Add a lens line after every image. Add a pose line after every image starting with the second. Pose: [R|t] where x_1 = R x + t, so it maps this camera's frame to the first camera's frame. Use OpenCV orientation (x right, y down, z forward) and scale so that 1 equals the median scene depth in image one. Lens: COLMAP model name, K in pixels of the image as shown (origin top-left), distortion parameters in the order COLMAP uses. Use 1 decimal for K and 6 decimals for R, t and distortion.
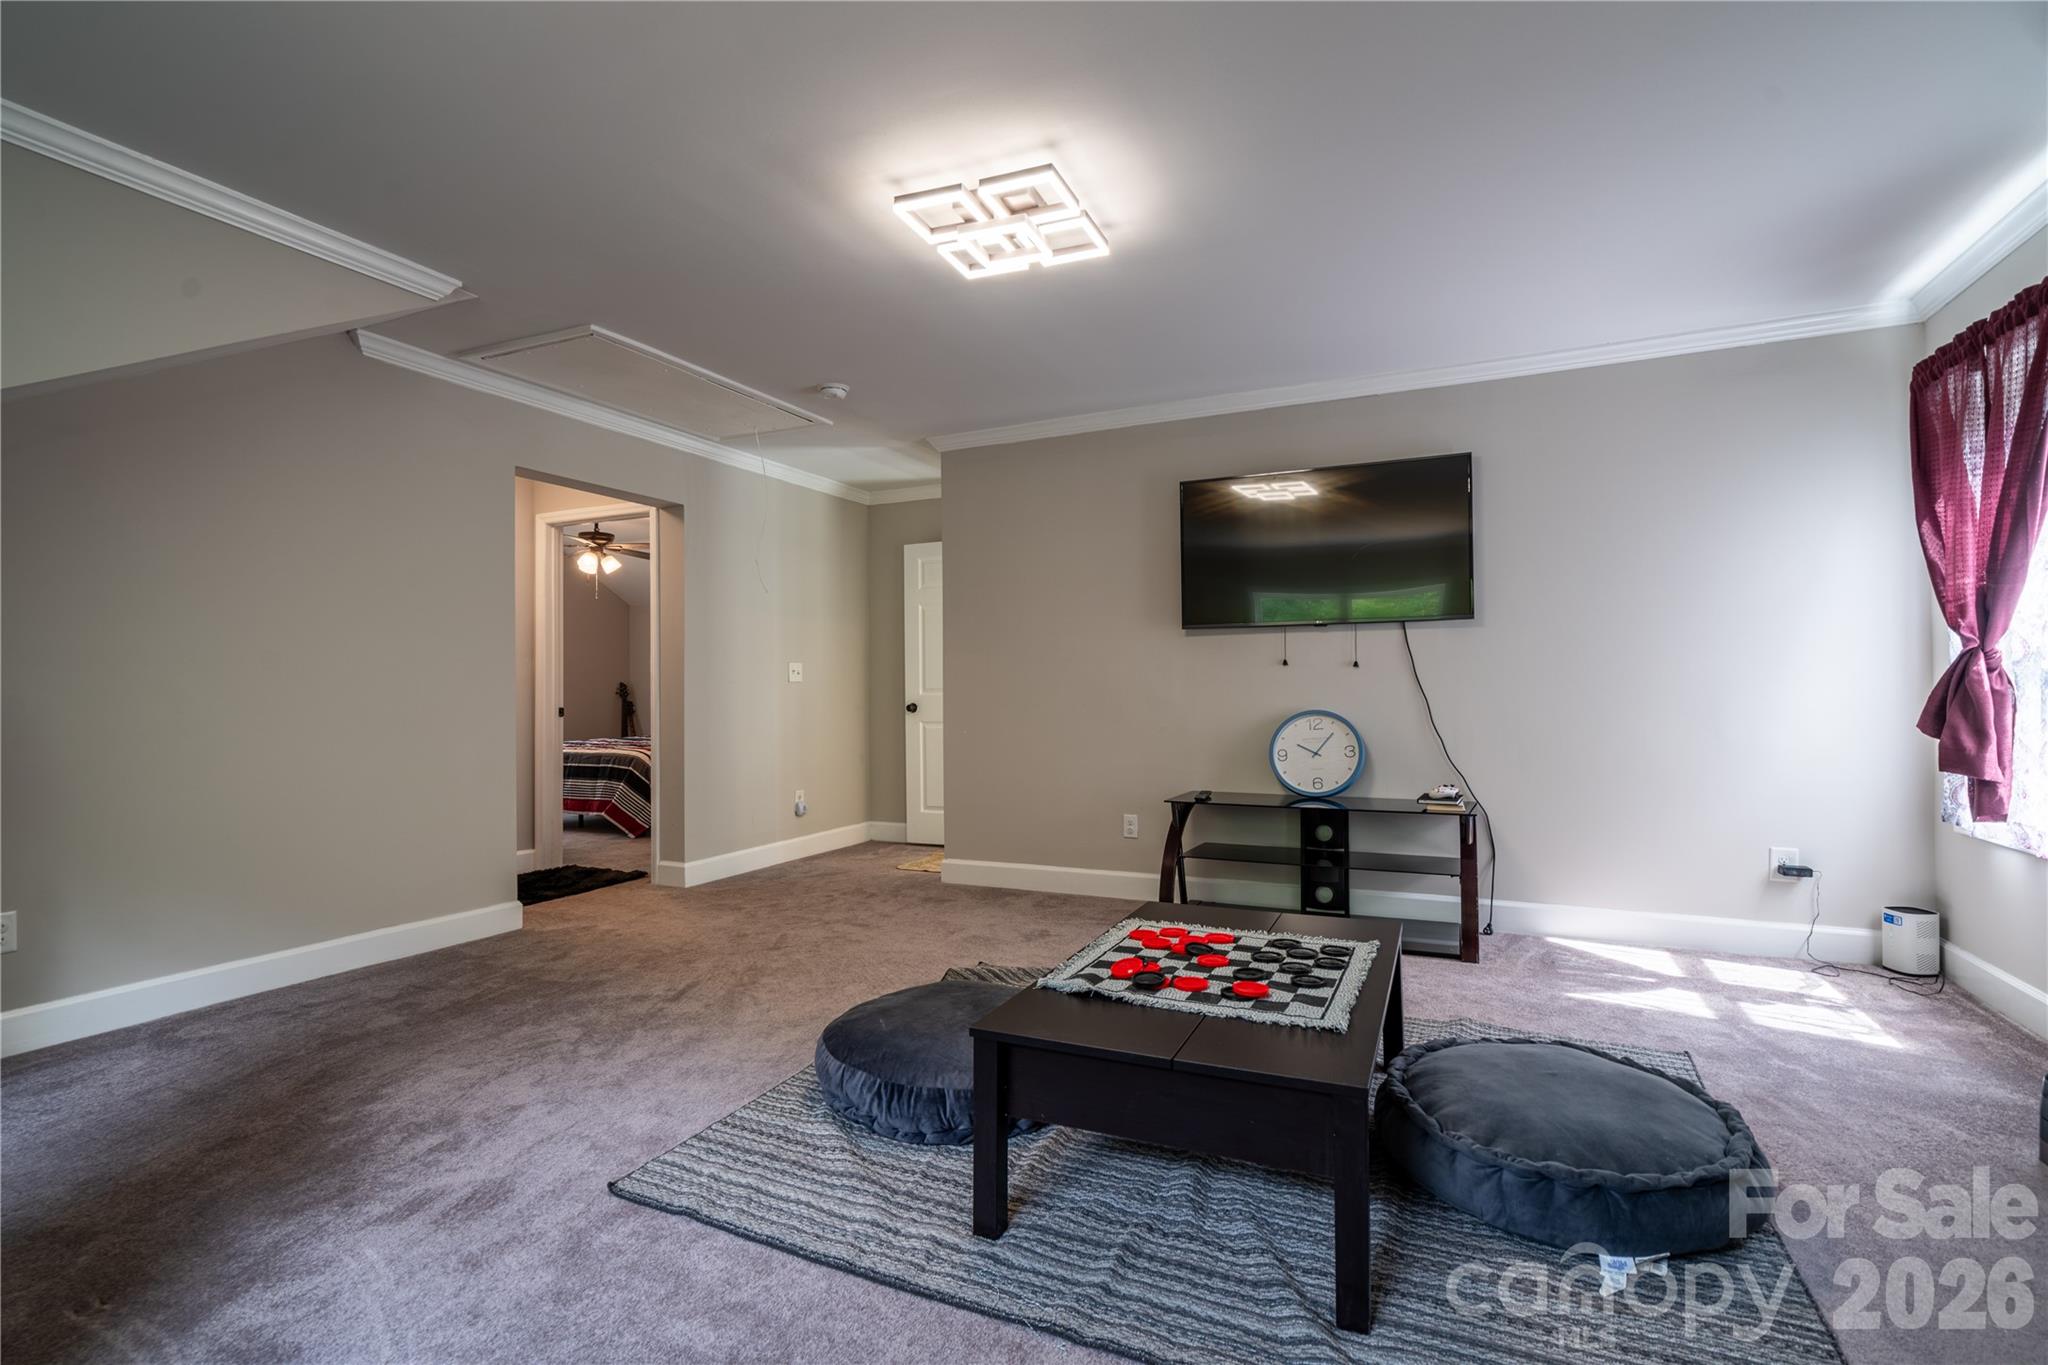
lens RADIAL K [[932.6, 0, 1027.4], [0, 932.6, 687.8], [0, 0, 1]] dist [-0.000962, -0.000734]
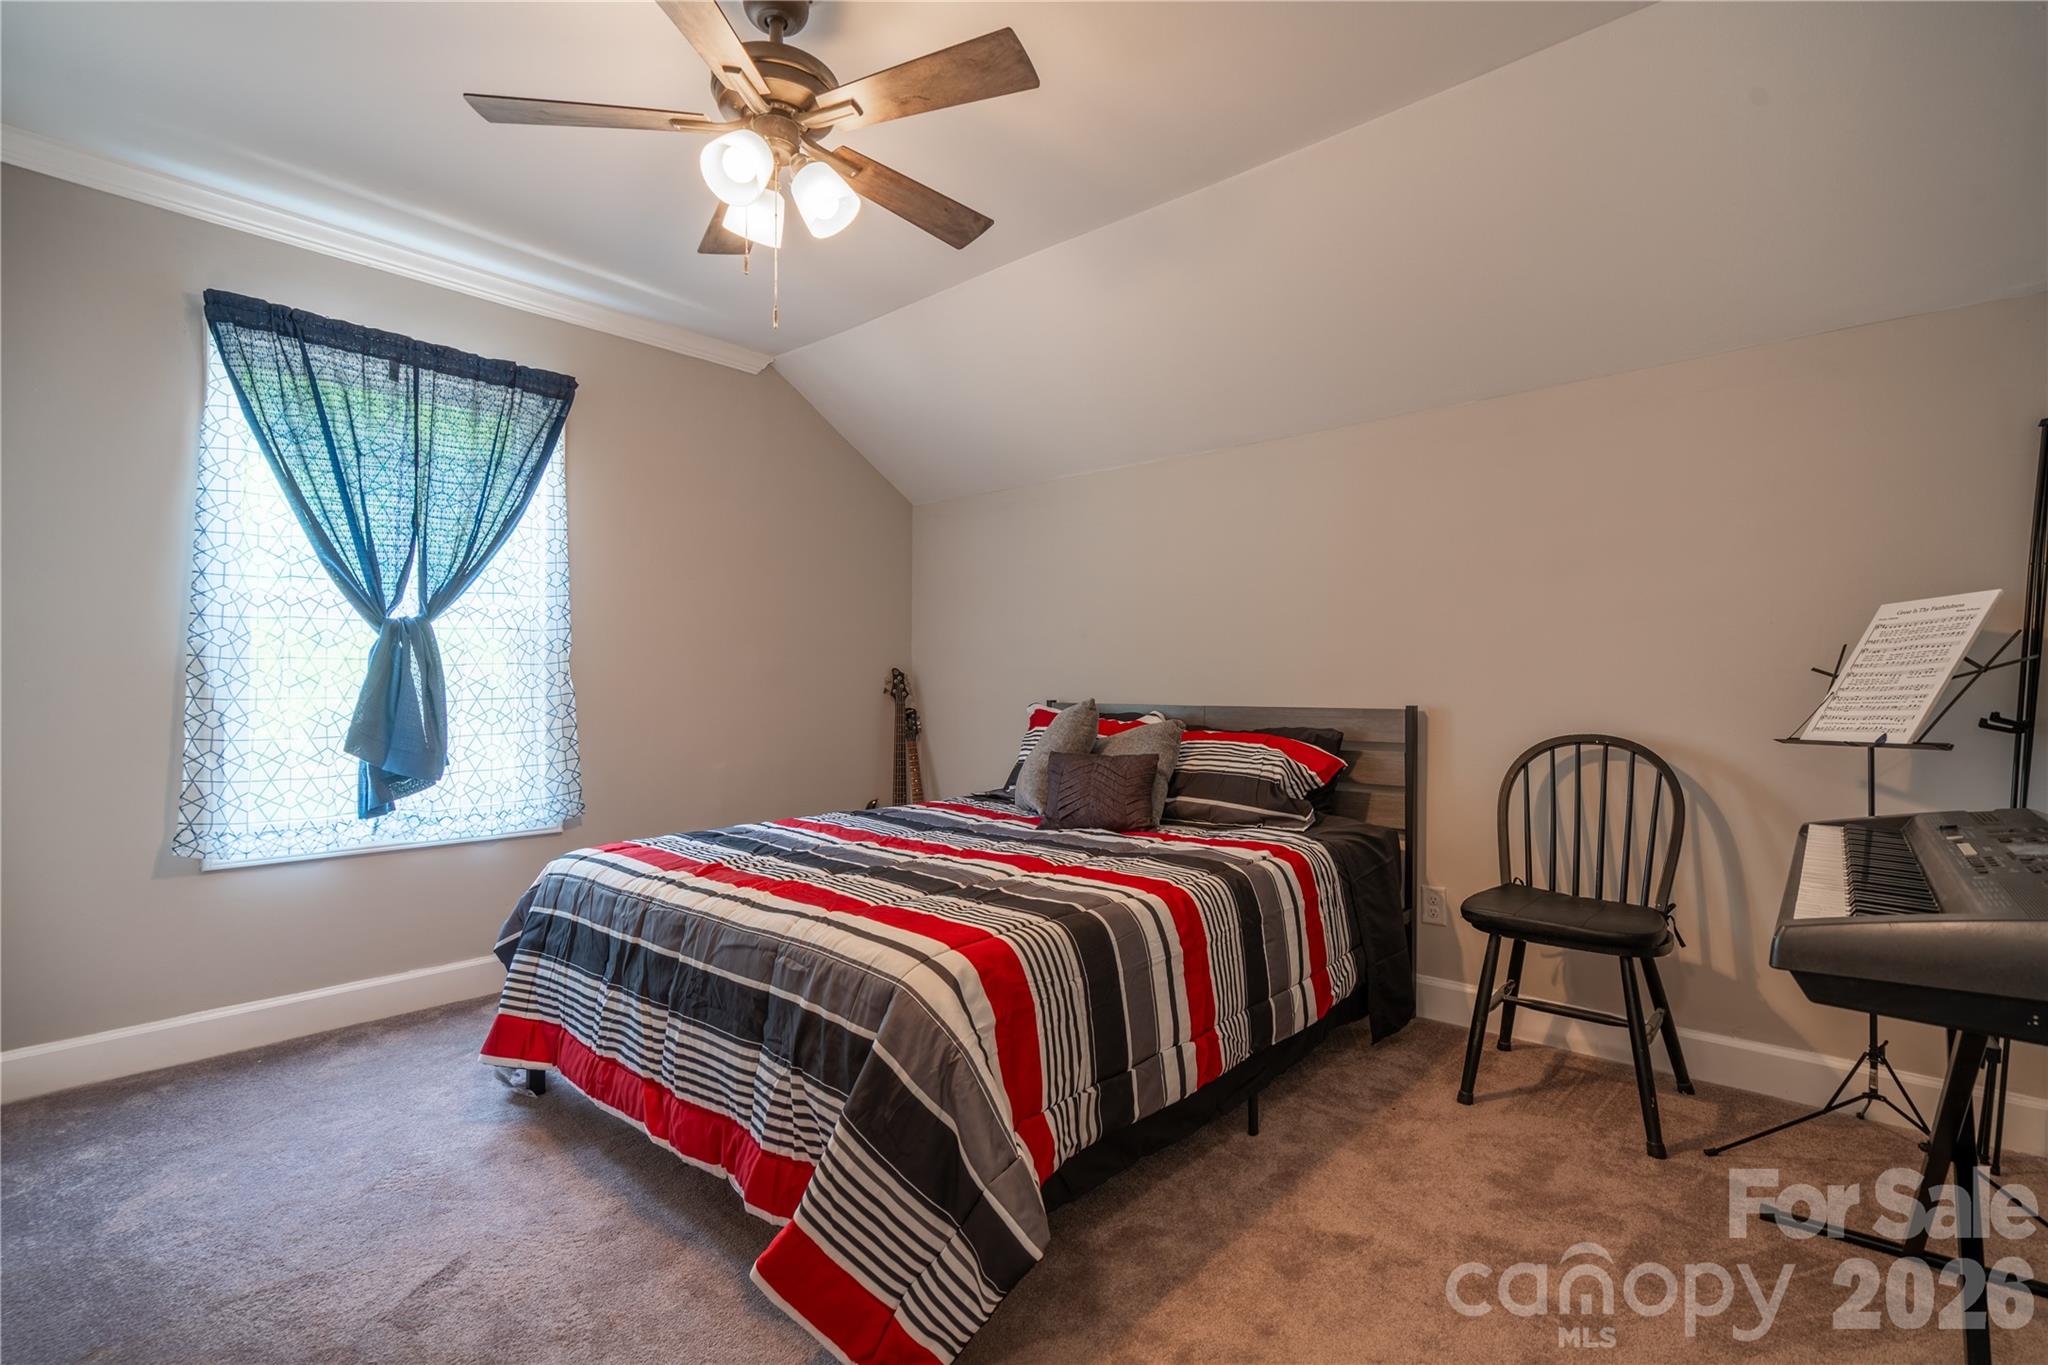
lens RADIAL K [[932.6, 0, 1022.8], [0, 932.6, 681.4], [0, 0, 1]] dist [-0.000962, -0.000734]
pose [[0.954879, 0.017903, -0.296454, -0.317323], [-0.018438, 0.999830, 0.000993, -0.000965], [0.296421, 0.004517, 0.955047, 0.770555]]
